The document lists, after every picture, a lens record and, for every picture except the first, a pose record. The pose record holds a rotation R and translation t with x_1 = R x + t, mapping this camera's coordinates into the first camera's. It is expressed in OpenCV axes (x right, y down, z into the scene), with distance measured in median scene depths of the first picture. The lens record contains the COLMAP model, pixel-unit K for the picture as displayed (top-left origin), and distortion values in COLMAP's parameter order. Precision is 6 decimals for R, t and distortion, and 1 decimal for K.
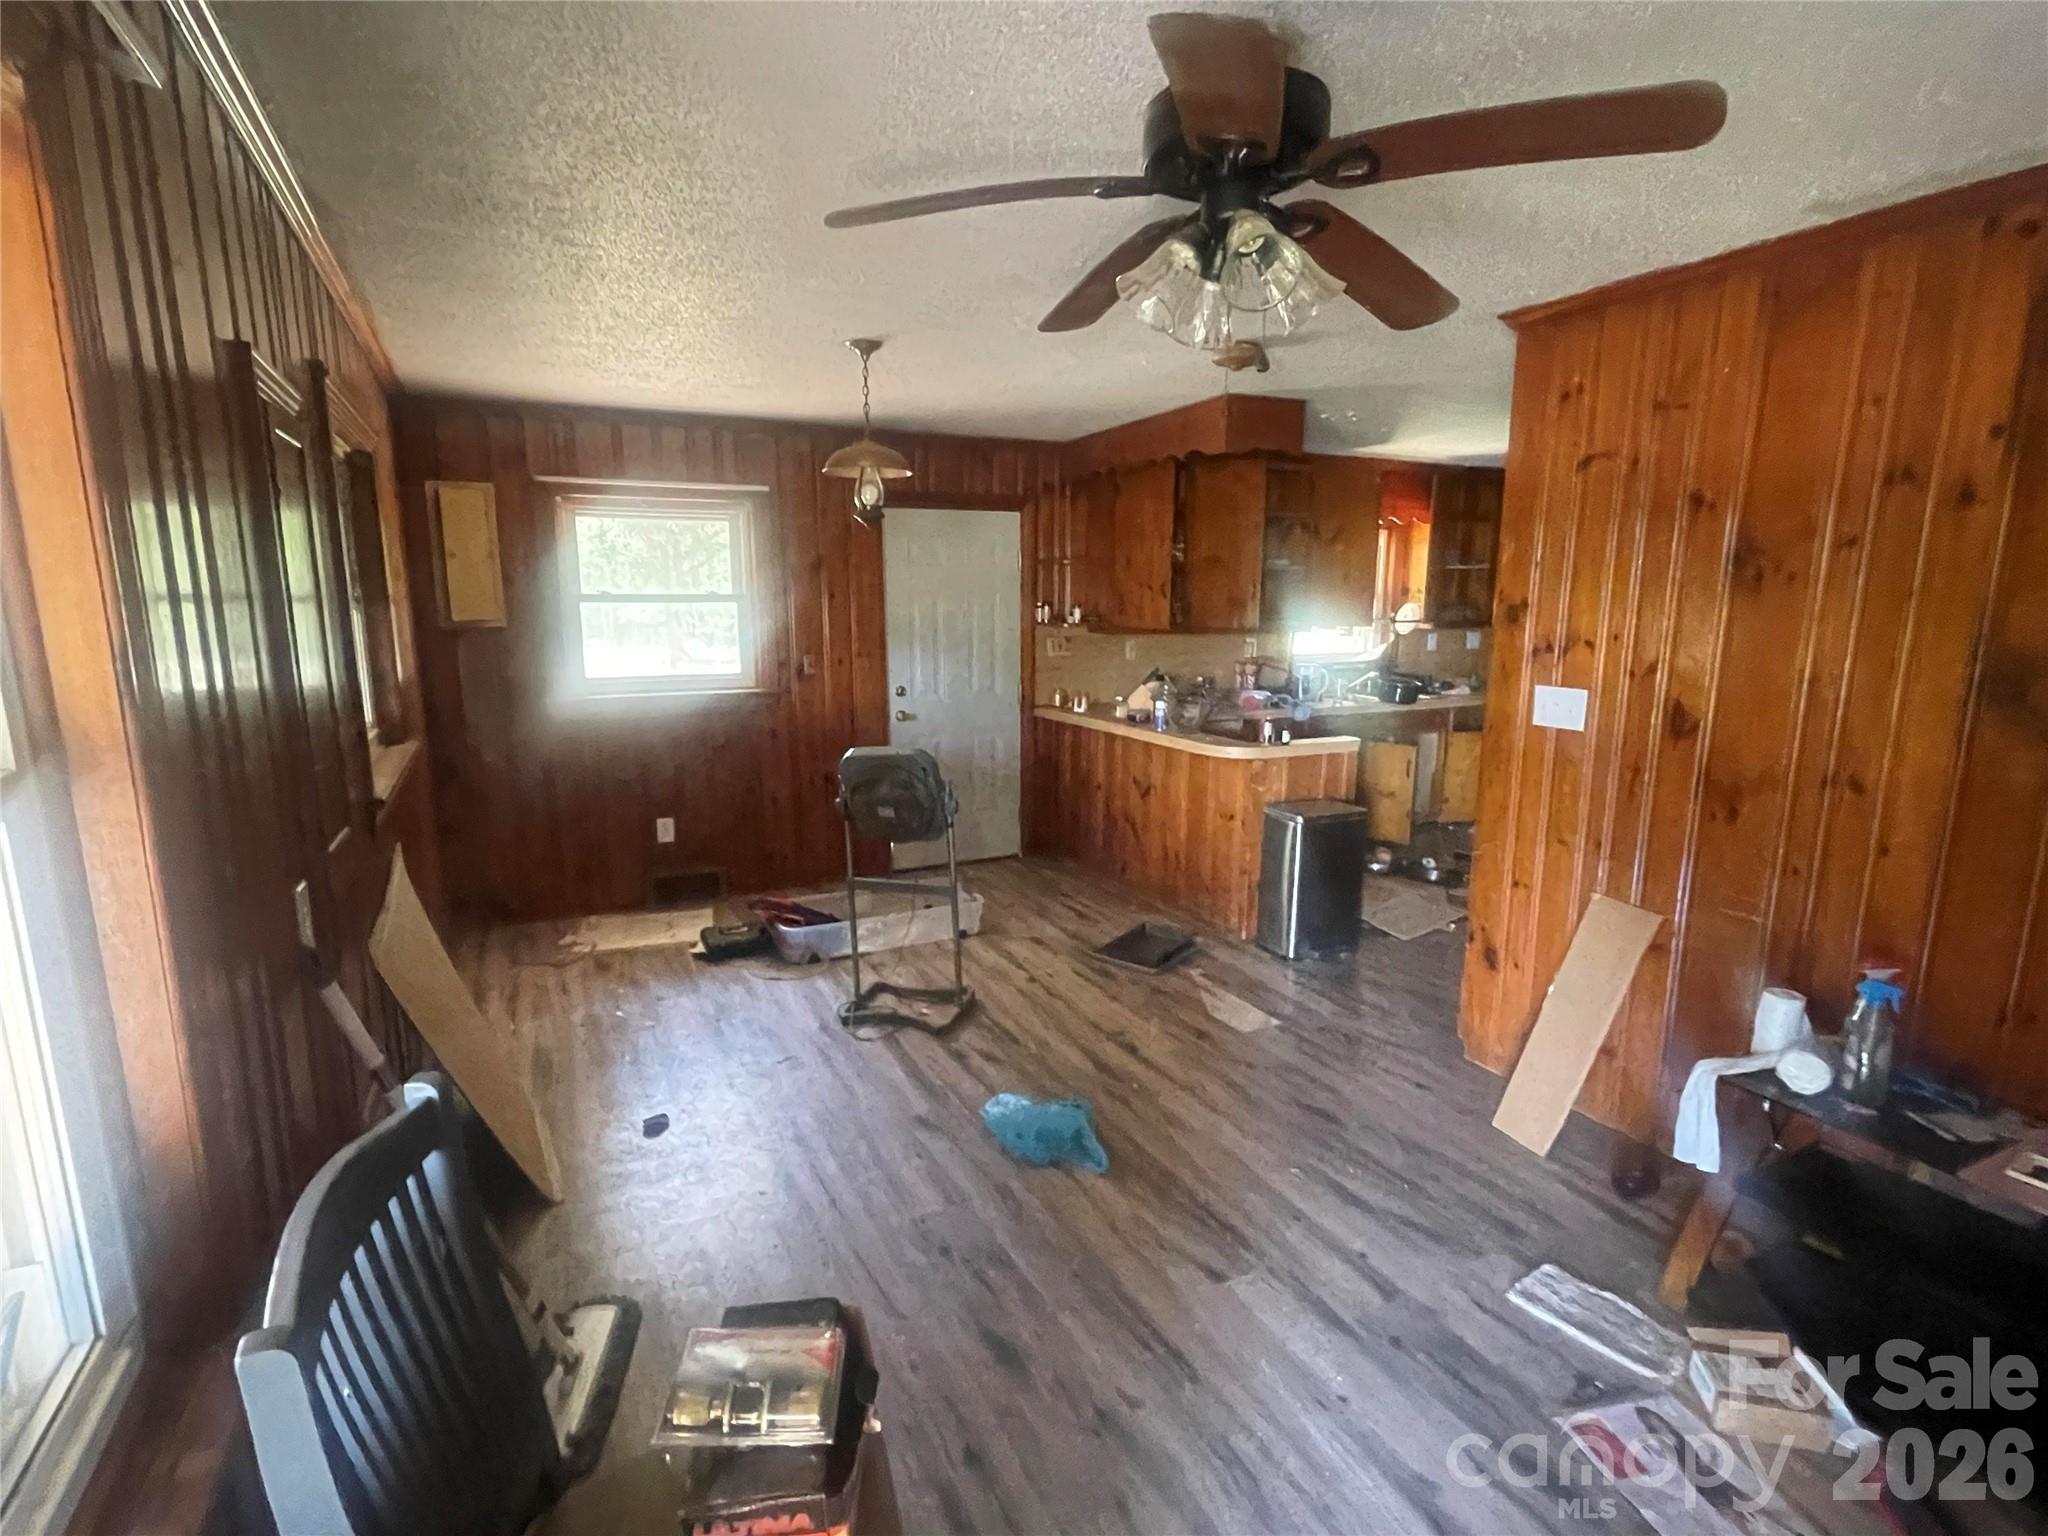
lens RADIAL K [[1000.0, 0, 1026.3], [0, 1000.0, 784.3], [0, 0, 1]] dist [-0.000328, 0.000062]
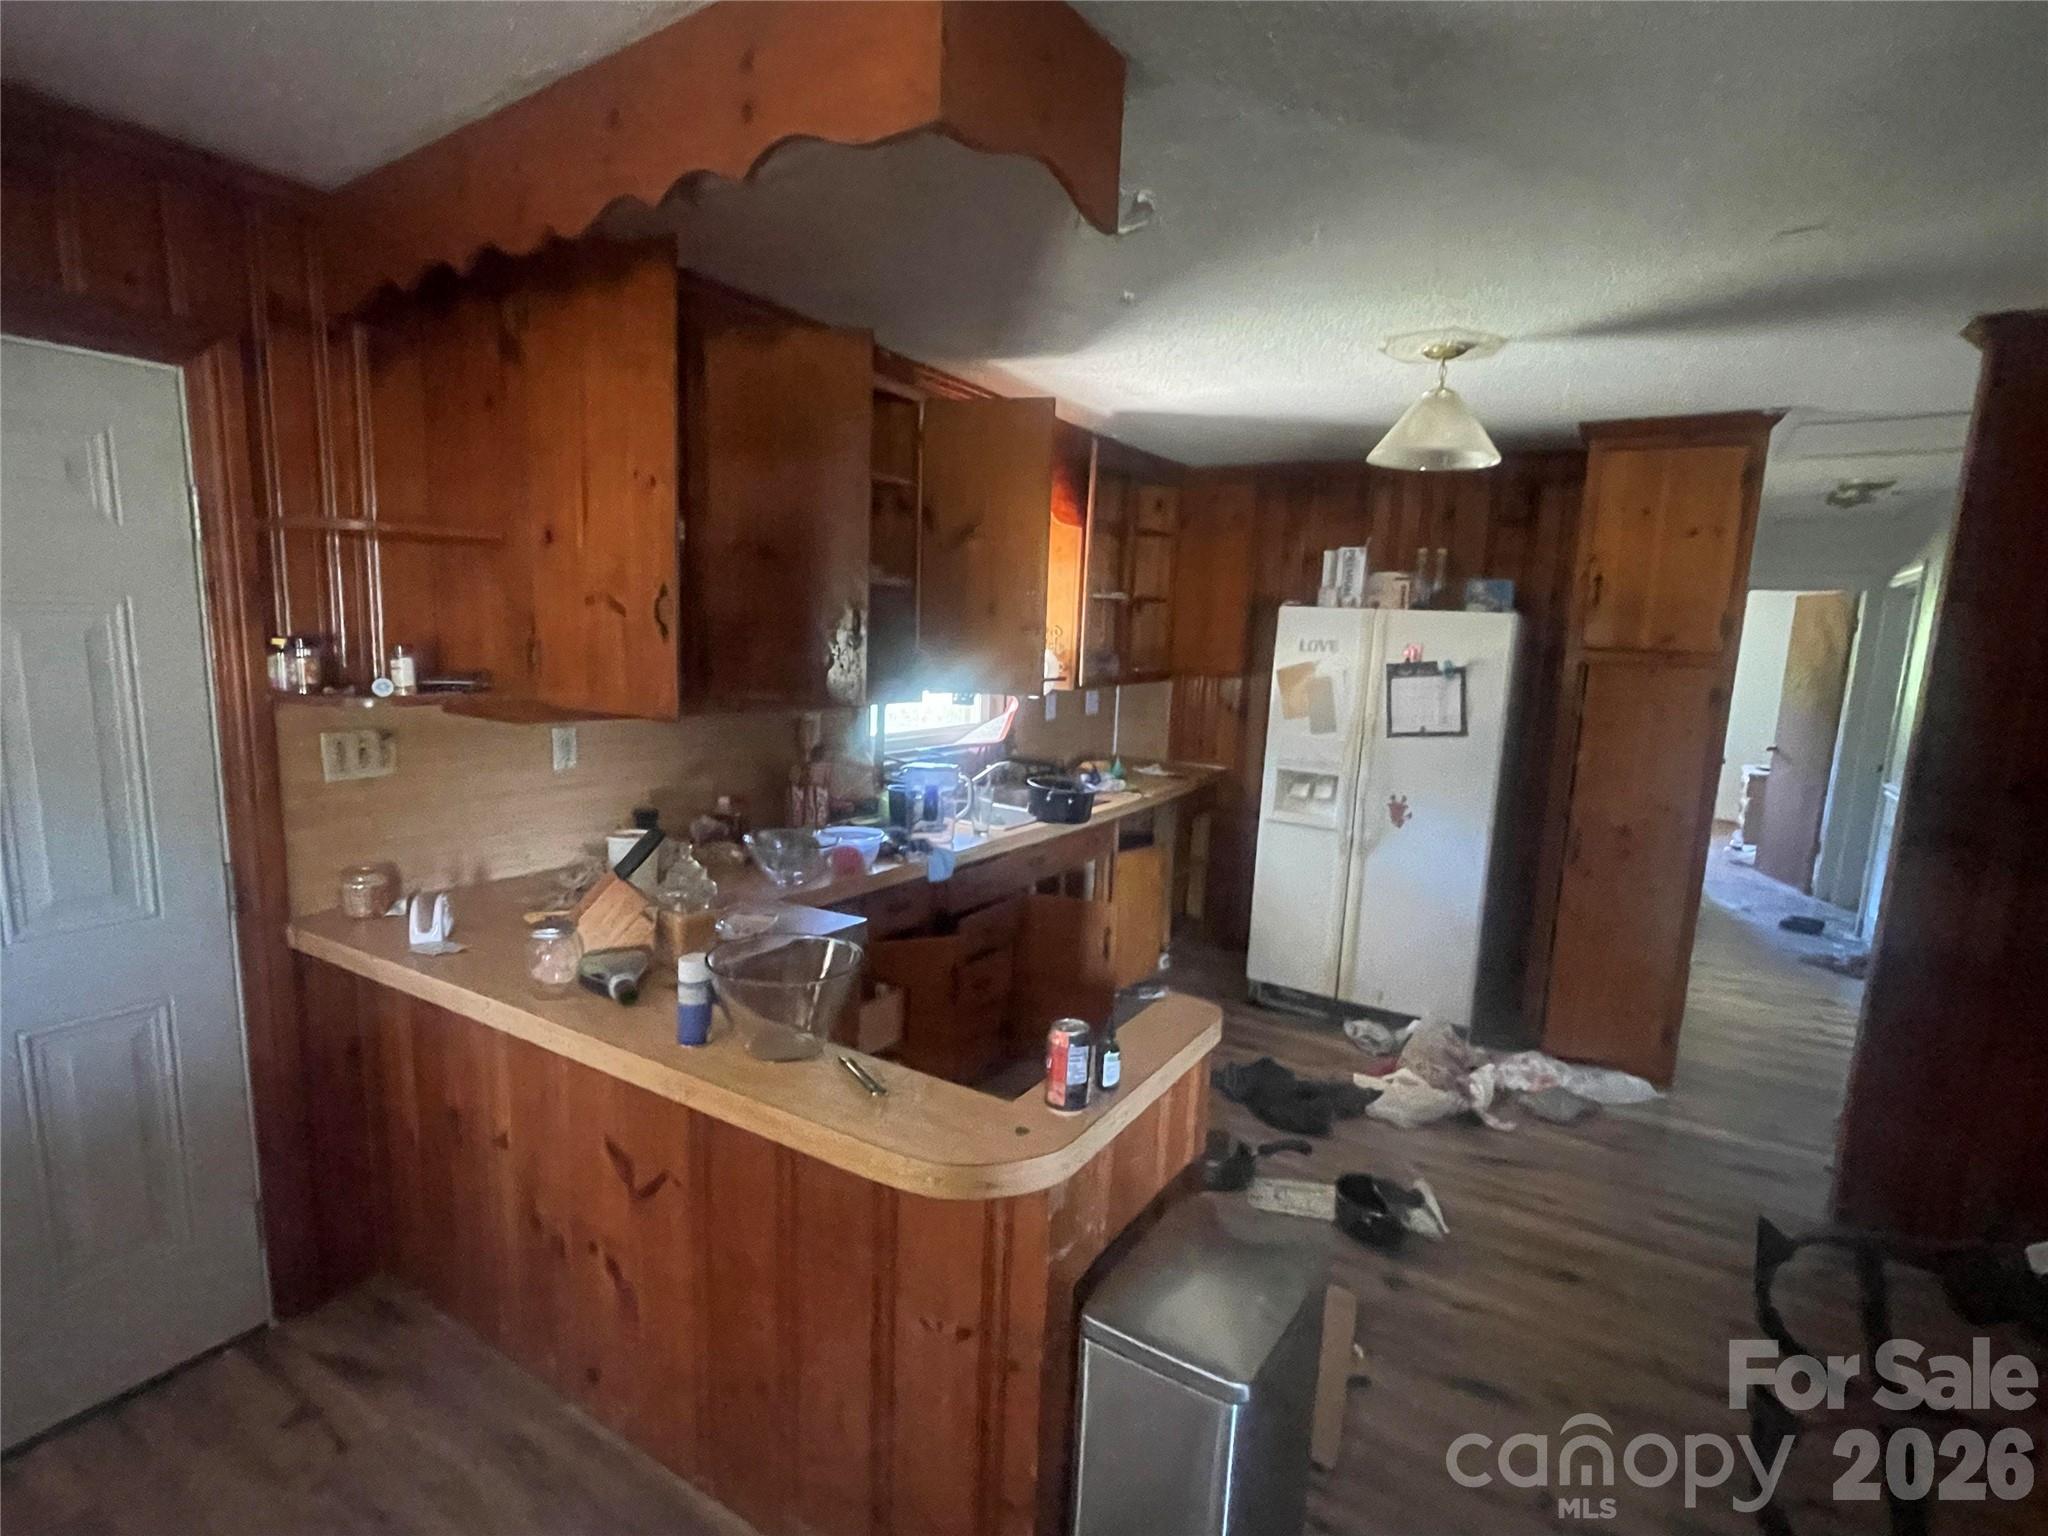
lens RADIAL K [[1000.0, 0, 1026.3], [0, 1000.0, 784.3], [0, 0, 1]] dist [-0.000328, 0.000062]
pose [[0.851087, -0.054114, 0.522228, 0.050571], [0.062147, 0.998065, 0.002139, -0.113676], [-0.521334, 0.030634, 0.852803, 0.562996]]
